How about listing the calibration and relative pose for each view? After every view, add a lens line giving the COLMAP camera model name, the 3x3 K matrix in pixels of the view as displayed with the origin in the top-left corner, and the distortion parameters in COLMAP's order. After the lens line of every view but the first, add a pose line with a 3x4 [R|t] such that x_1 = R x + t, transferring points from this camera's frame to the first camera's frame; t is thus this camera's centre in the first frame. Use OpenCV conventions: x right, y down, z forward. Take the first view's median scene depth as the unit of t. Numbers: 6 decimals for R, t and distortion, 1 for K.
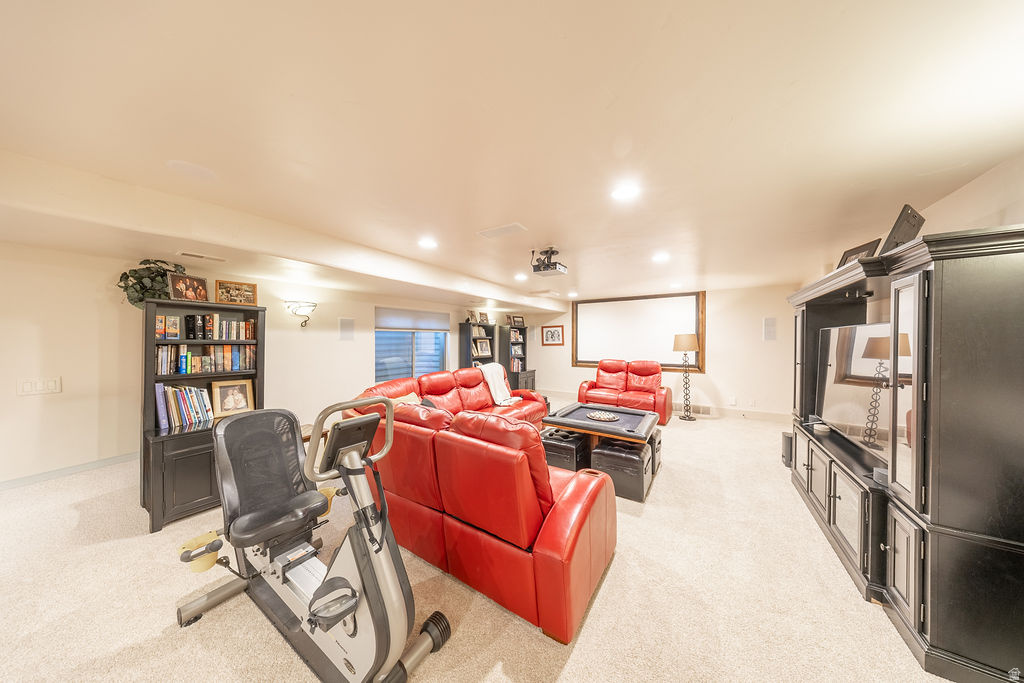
lens RADIAL K [[300.7, 0, 513.2], [0, 300.7, 340.7], [0, 0, 1]] dist [0.005503, 0.000680]
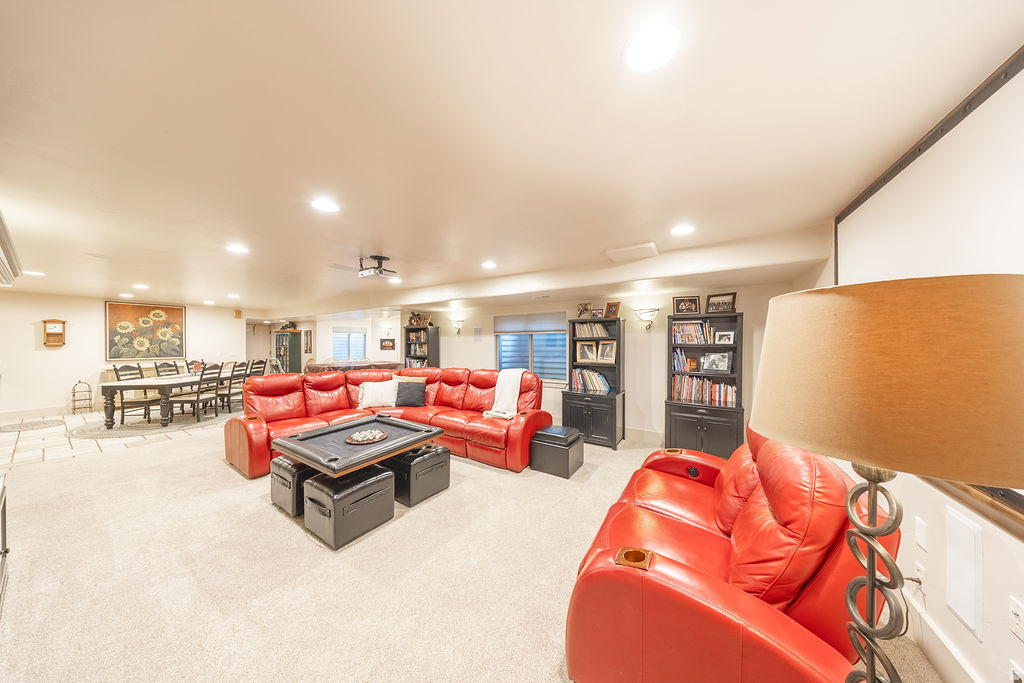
lens RADIAL K [[300.7, 0, 512.9], [0, 300.7, 343.3], [0, 0, 1]] dist [0.005503, 0.000680]
pose [[-0.006054, -0.002461, -0.999979, 0.847247], [-0.005350, 0.999983, -0.002429, 0.006966], [0.999967, 0.005335, -0.006067, 1.074611]]
